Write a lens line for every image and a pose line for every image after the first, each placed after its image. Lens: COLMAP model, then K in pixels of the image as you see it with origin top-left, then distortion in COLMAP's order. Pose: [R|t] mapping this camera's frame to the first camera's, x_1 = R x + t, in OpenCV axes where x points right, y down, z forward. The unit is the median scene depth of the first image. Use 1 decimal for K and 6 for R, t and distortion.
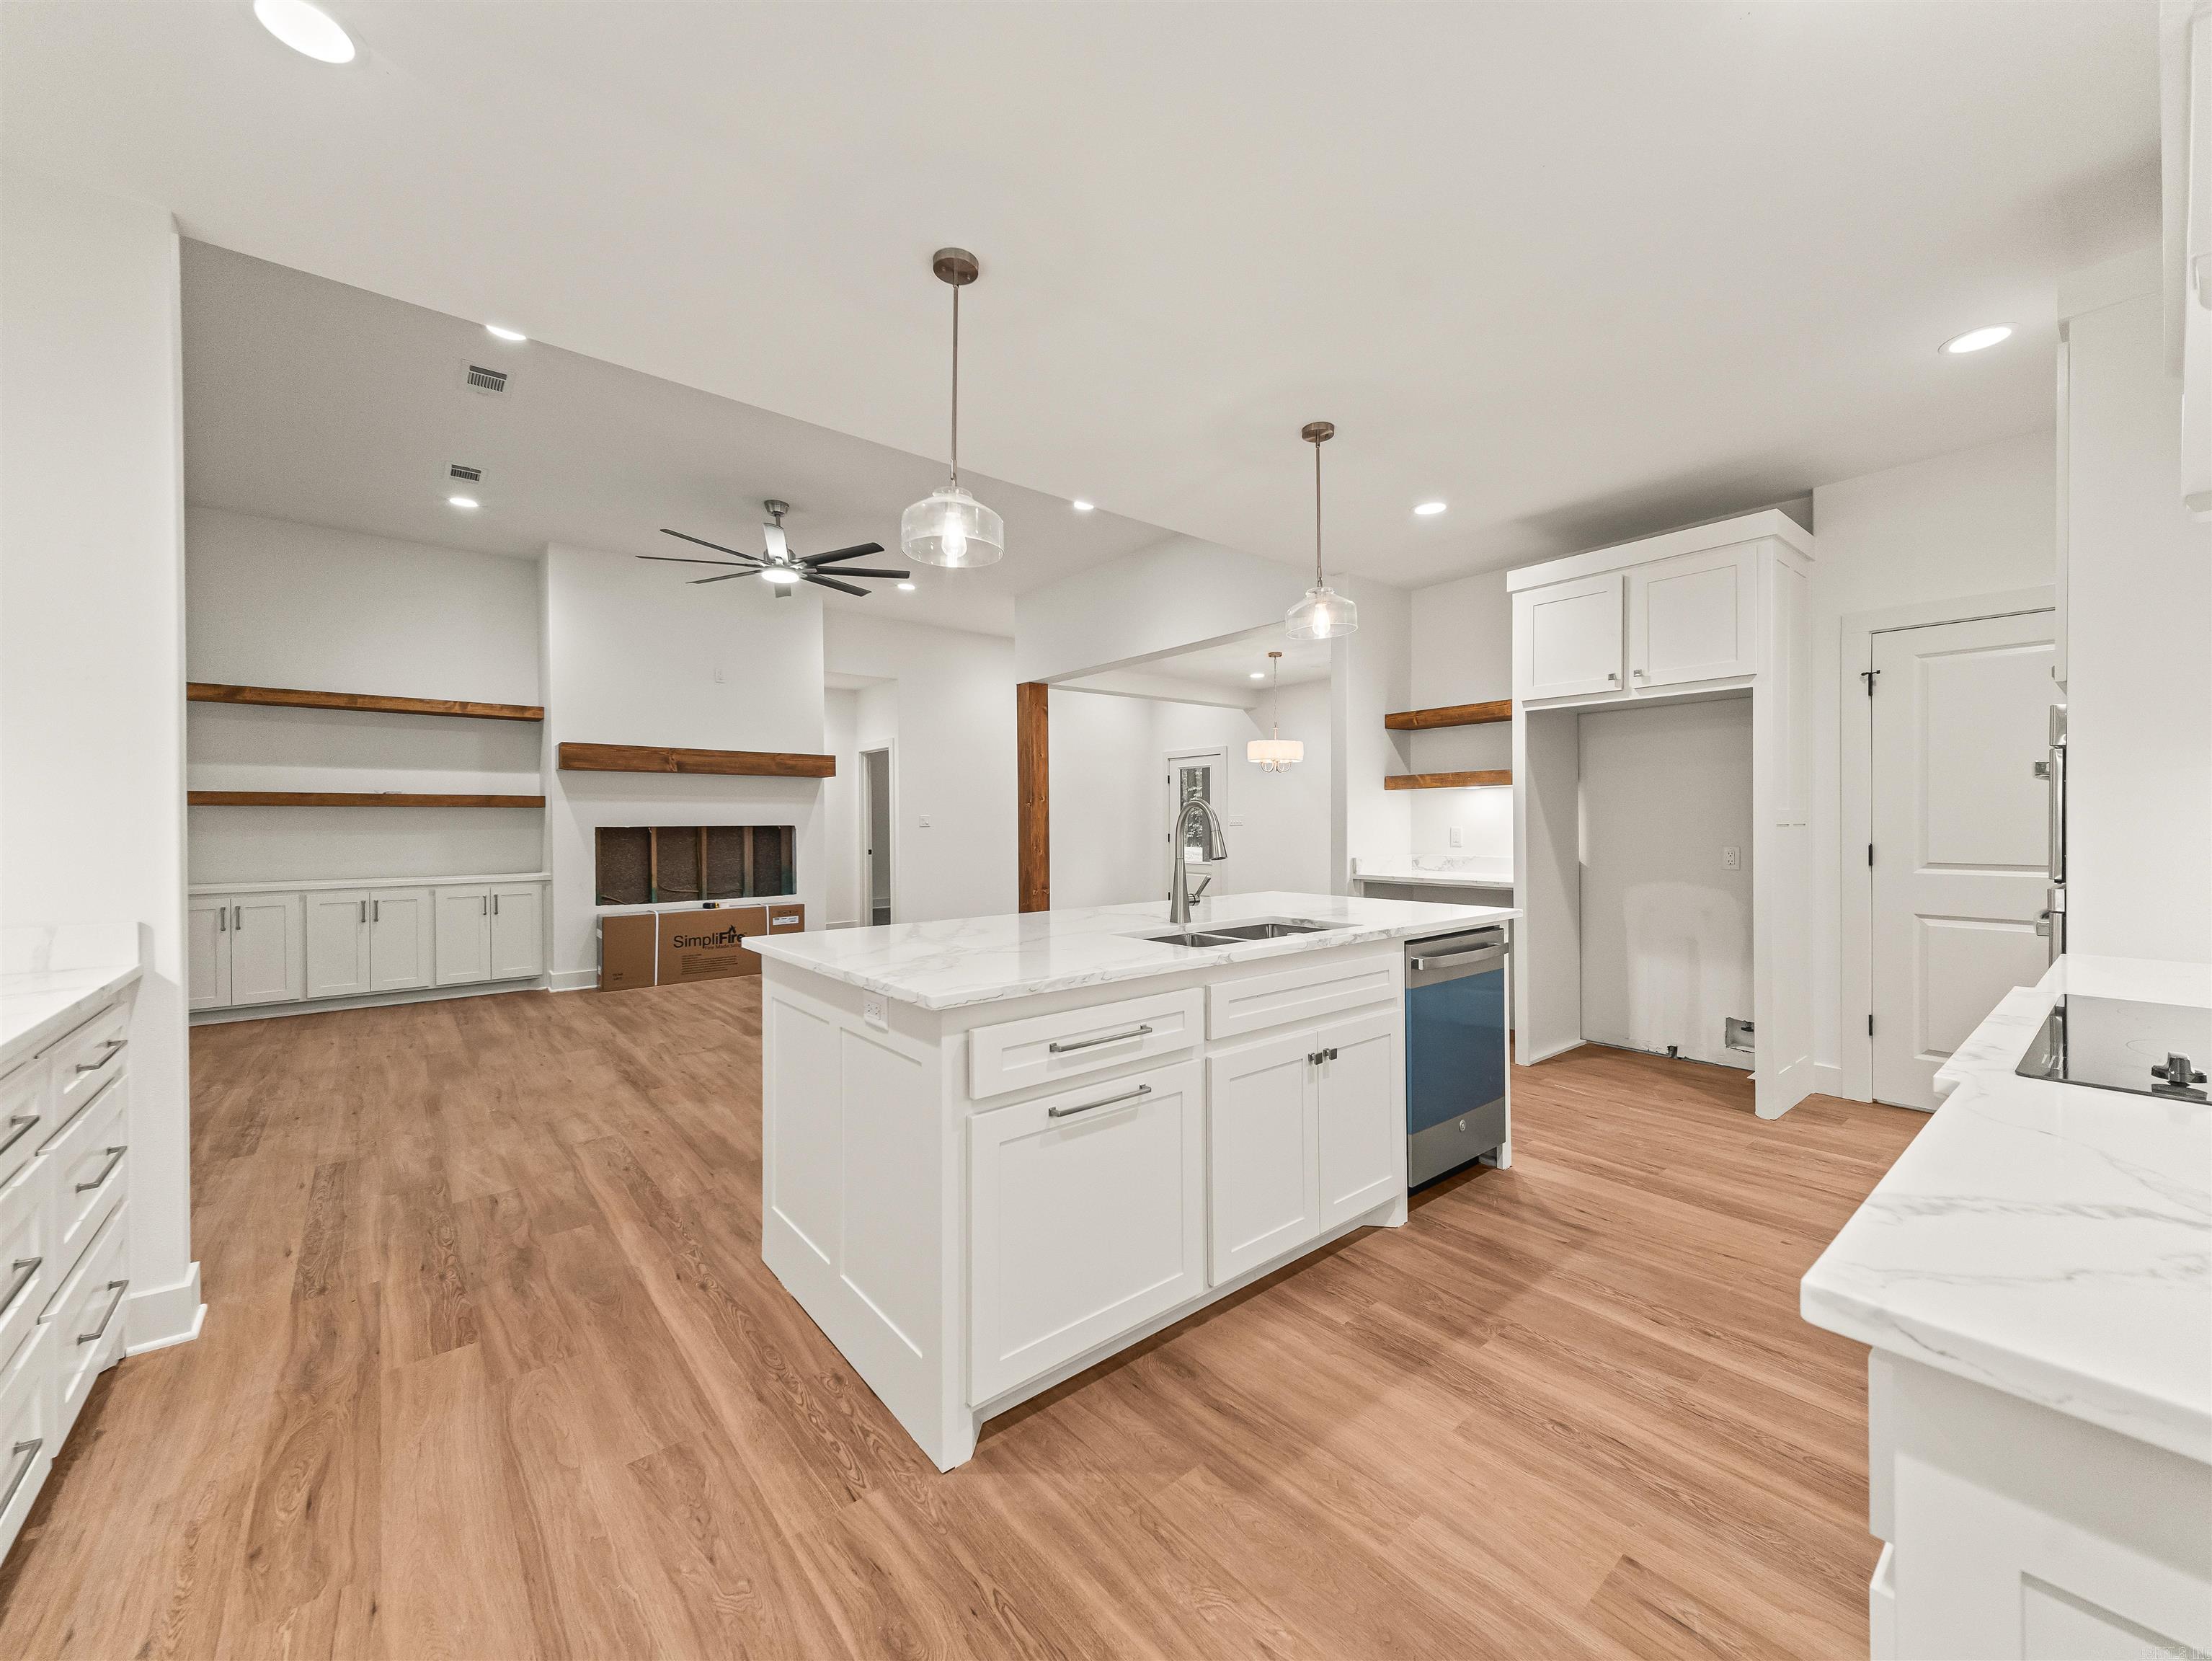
lens RADIAL K [[866.0, 0, 1107.2], [0, 866.0, 827.4], [0, 0, 1]] dist [0.026758, -0.010912]
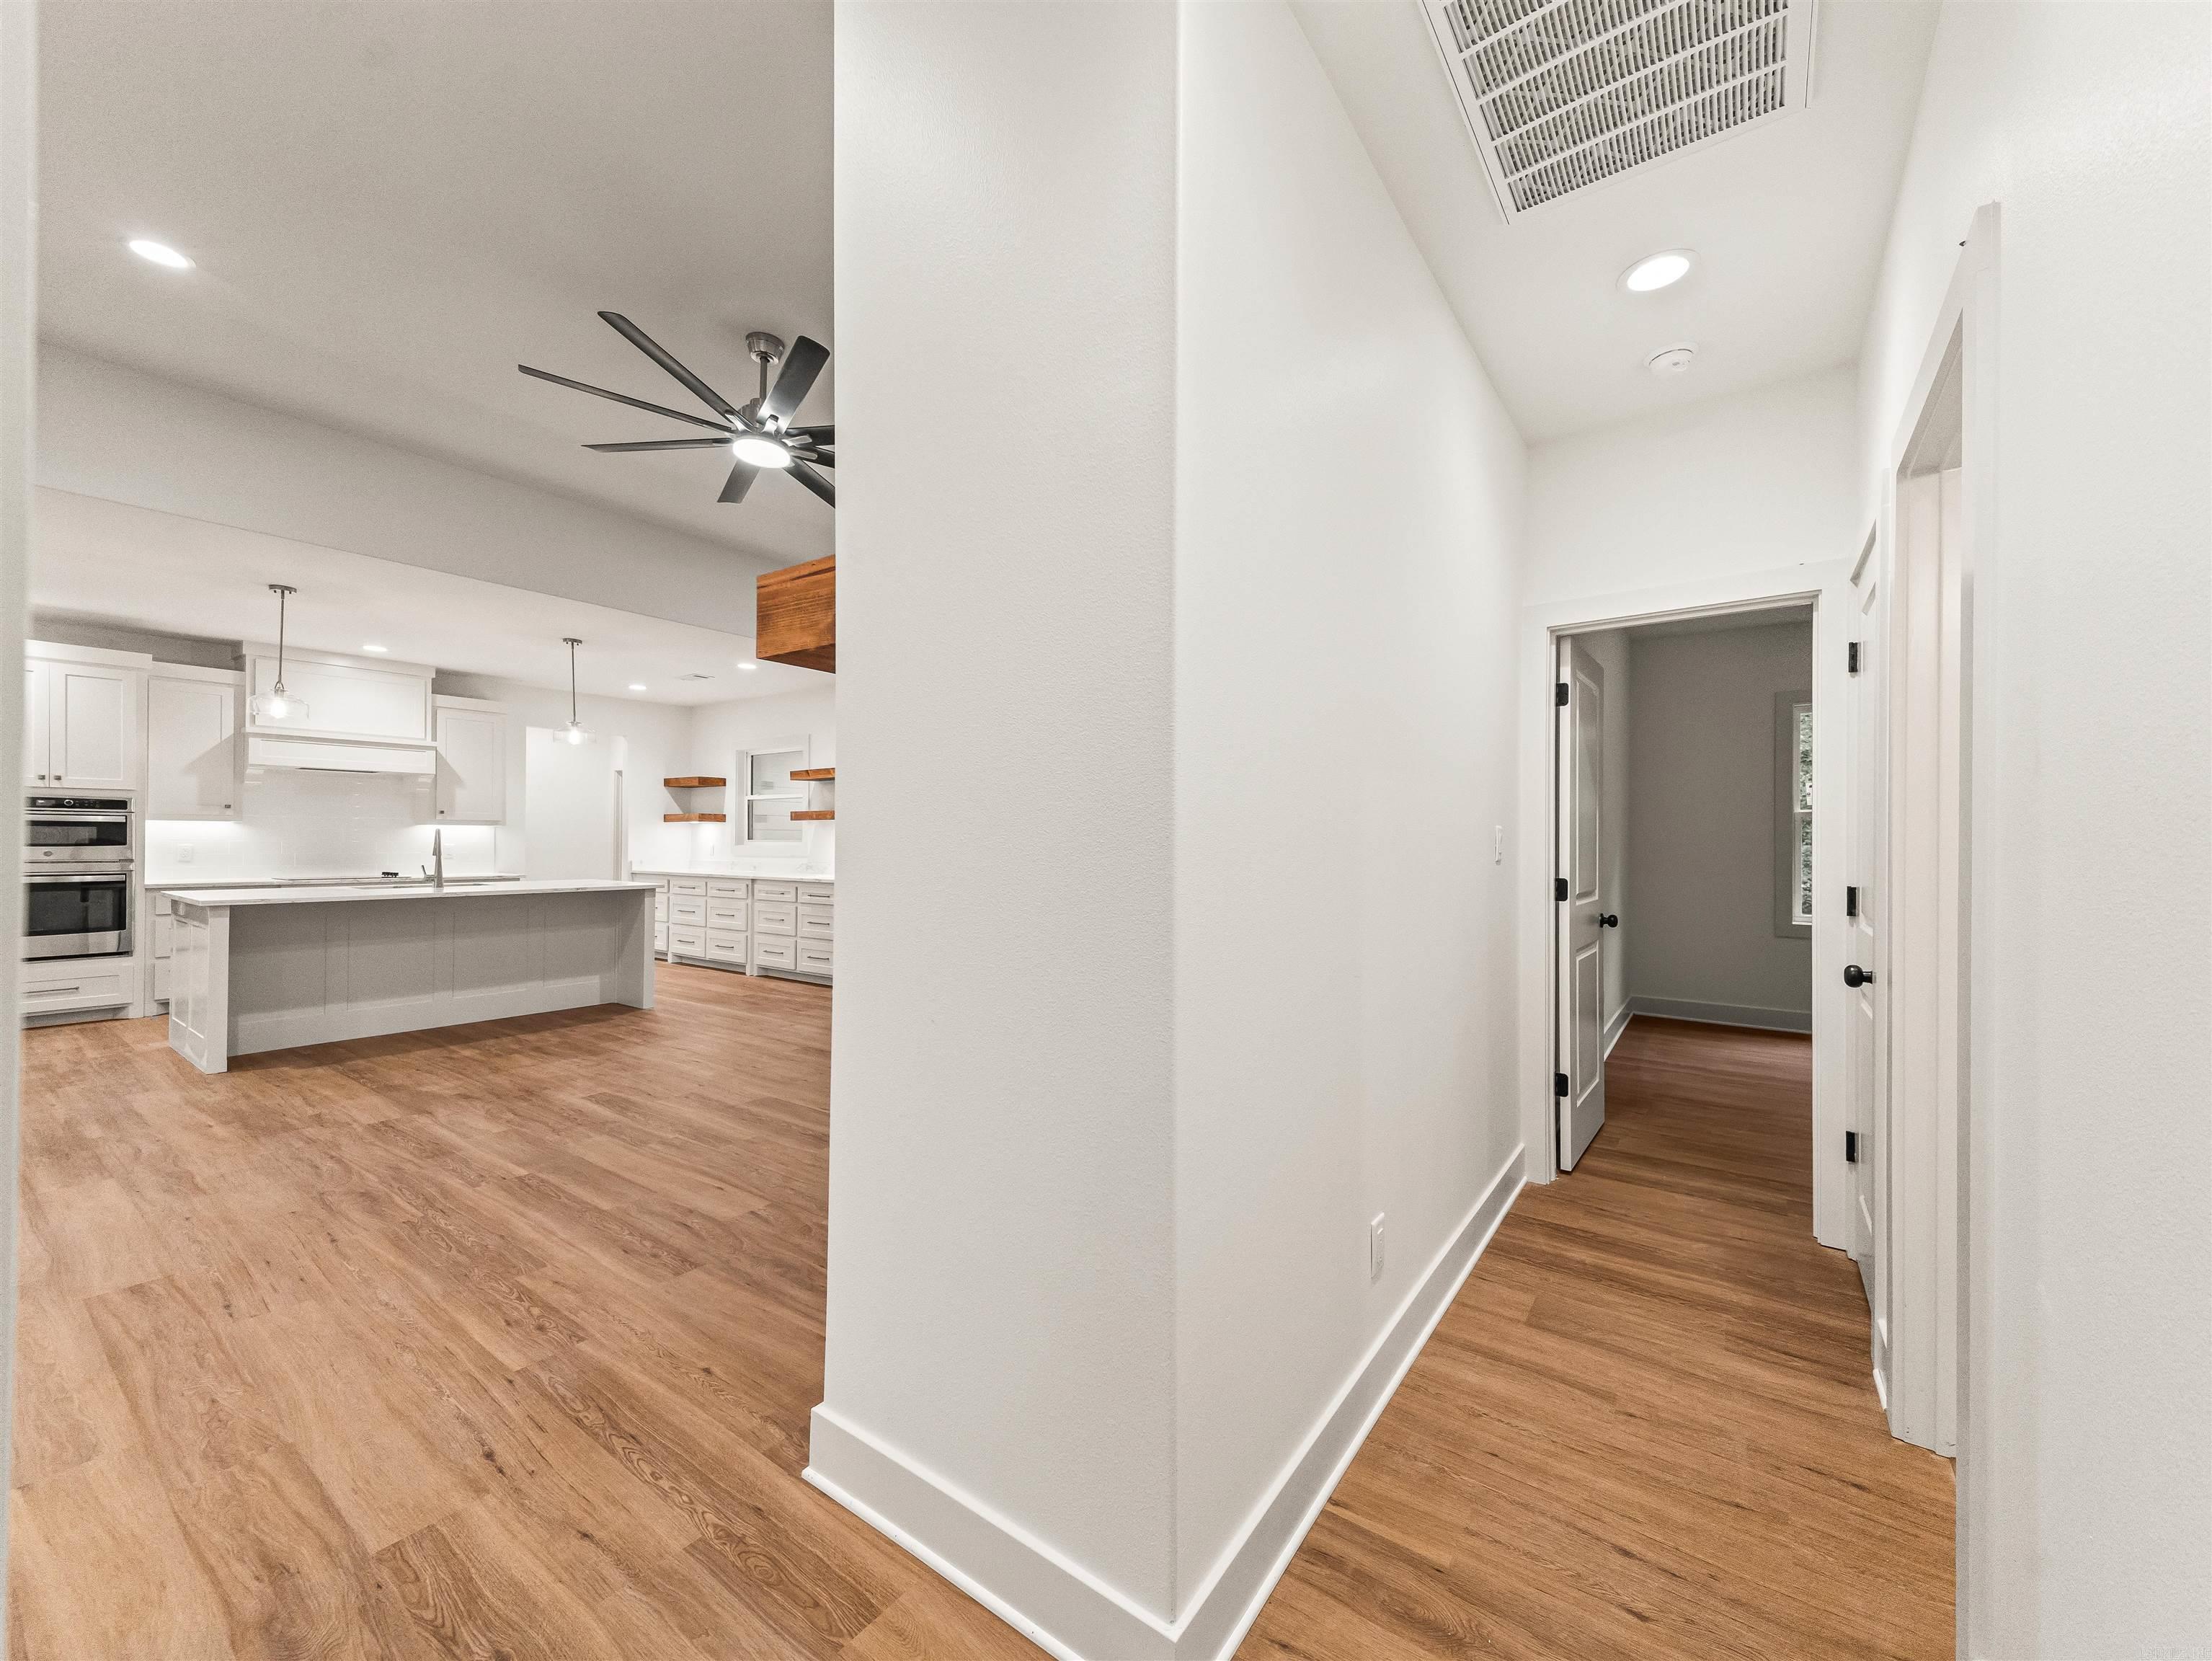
lens RADIAL K [[857.4, 0, 1117.4], [0, 857.4, 836.7], [0, 0, 1]] dist [0.026860, -0.009827]
pose [[-0.965298, -0.002109, -0.261141, -1.175769], [-0.002399, 0.999997, 0.000791, -0.022447], [0.261139, 0.001390, -0.965300, 4.287378]]
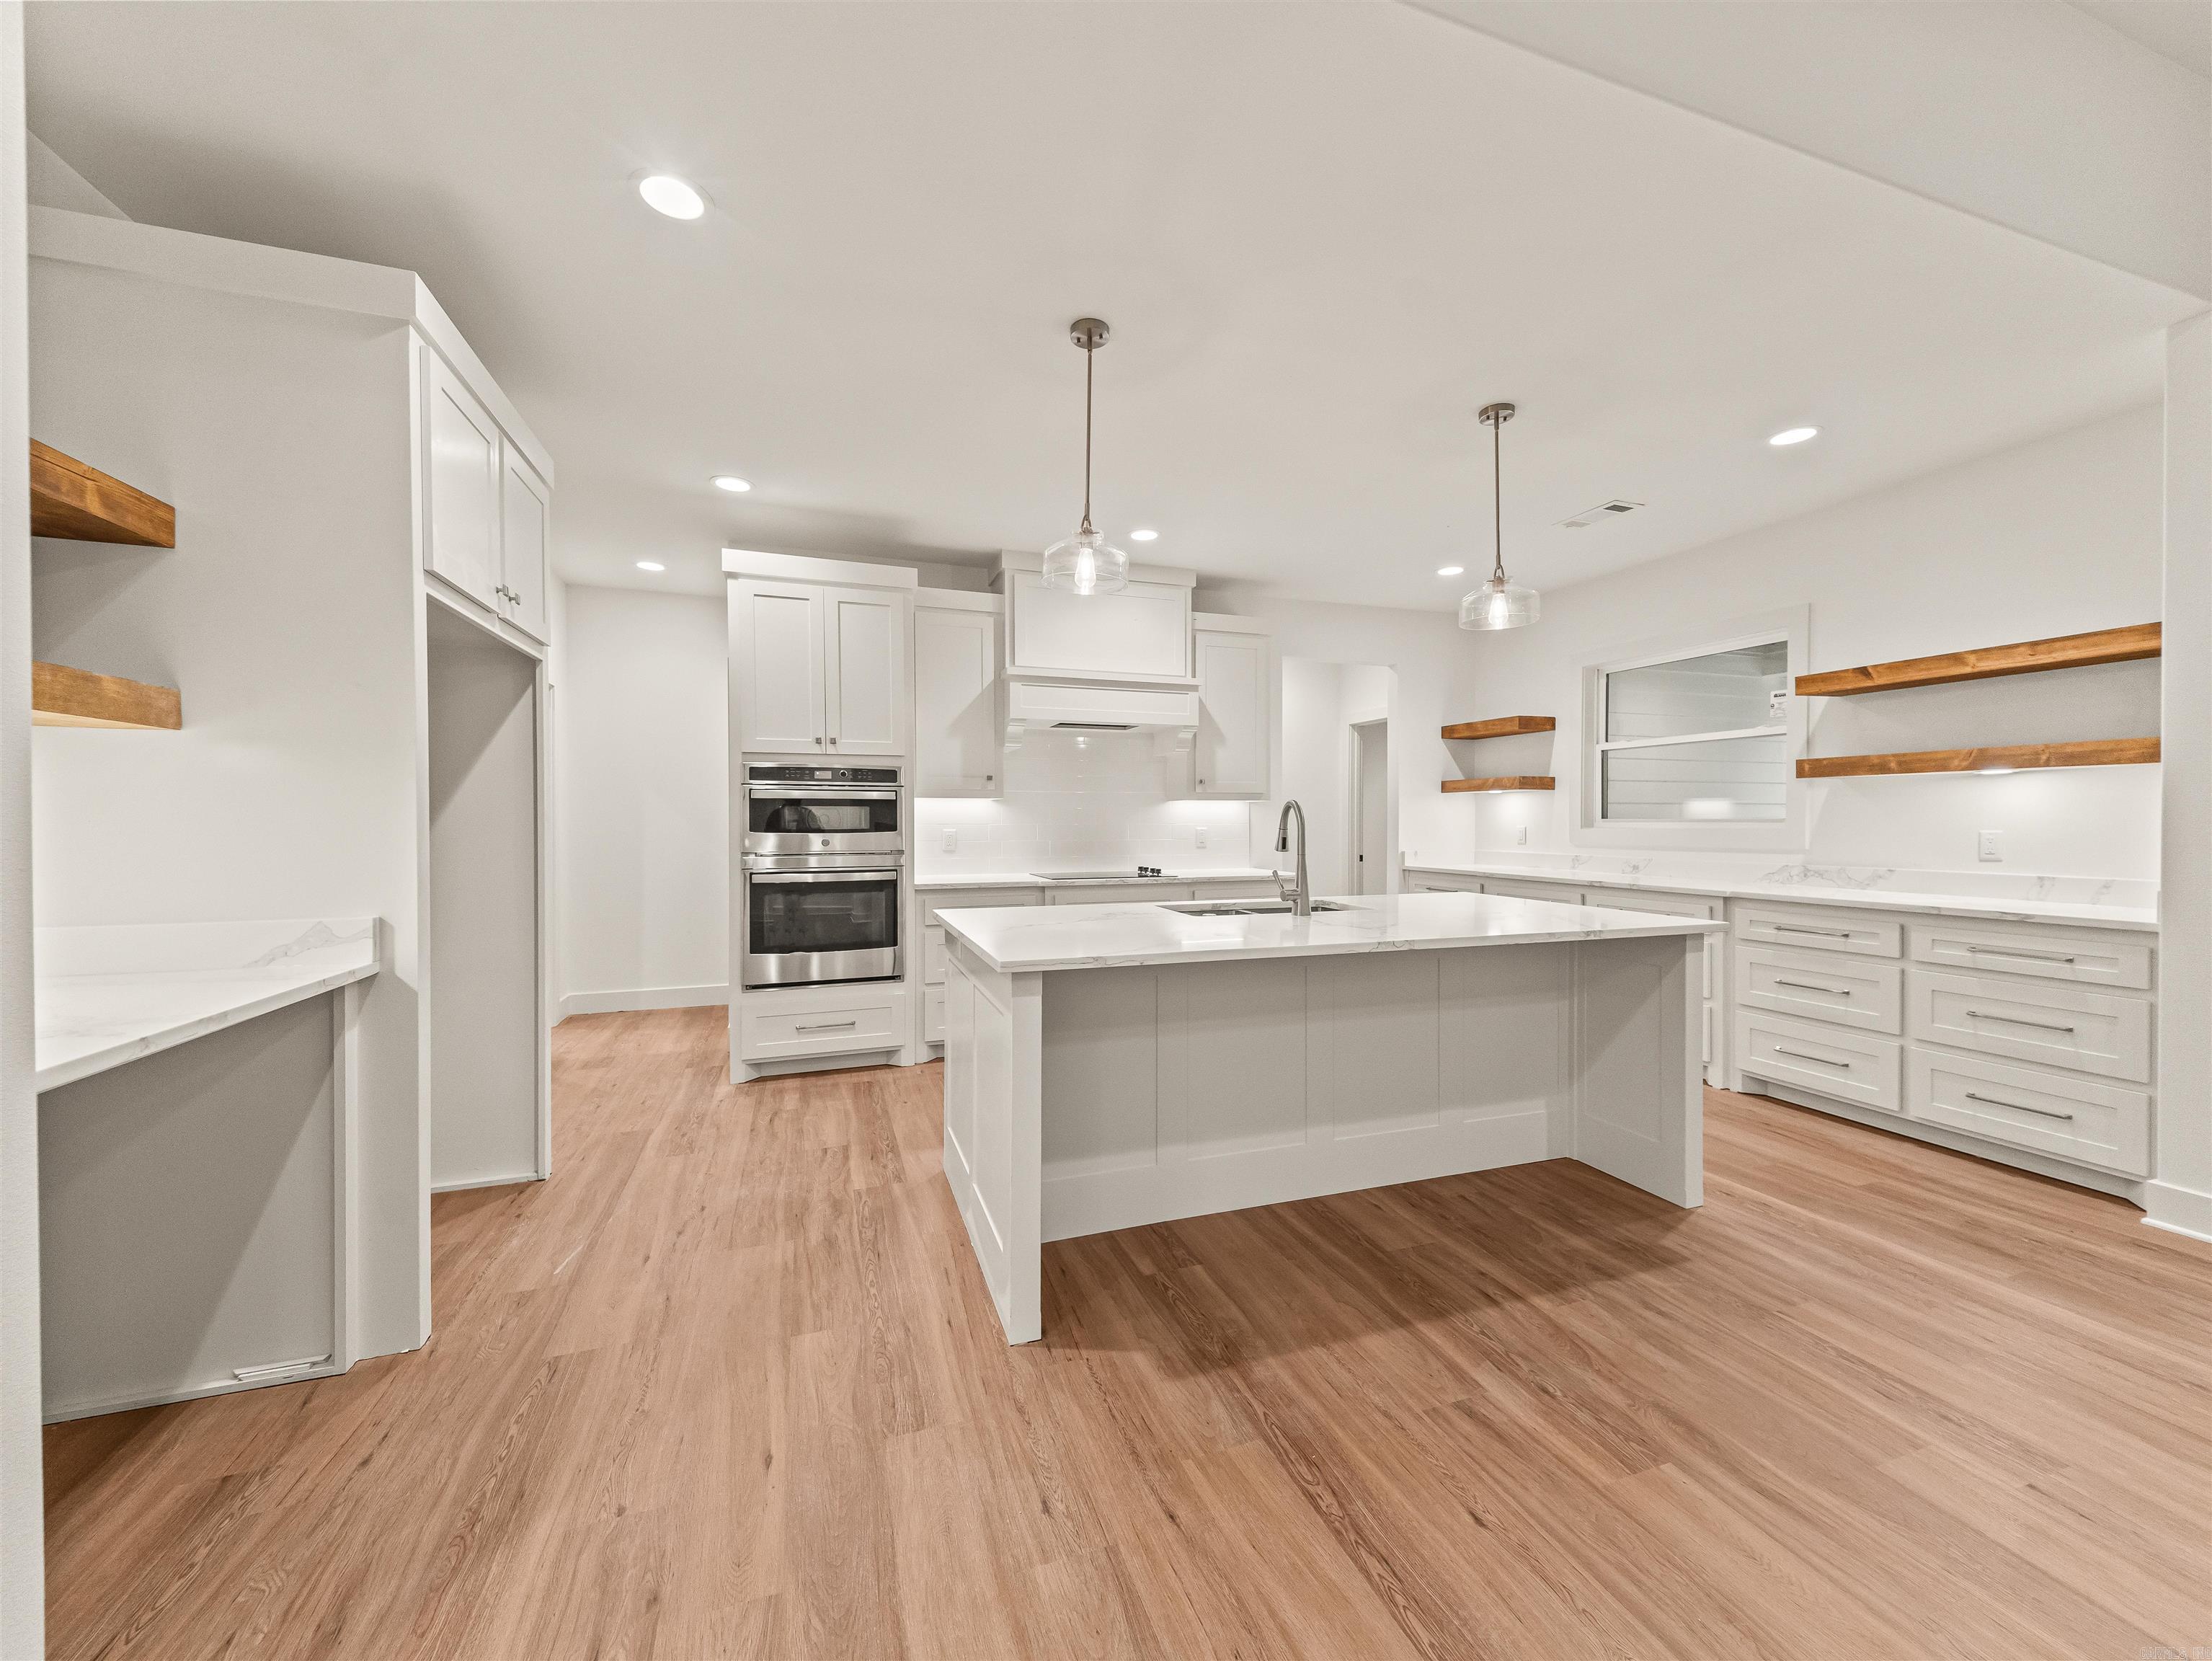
lens RADIAL K [[846.4, 0, 1109.9], [0, 846.4, 823.9], [0, 0, 1]] dist [0.030125, -0.010418]
pose [[-0.939843, 0.003441, 0.341588, -0.061211], [0.006771, 0.999940, 0.008557, -0.015605], [-0.341539, 0.010356, -0.939811, 2.565204]]
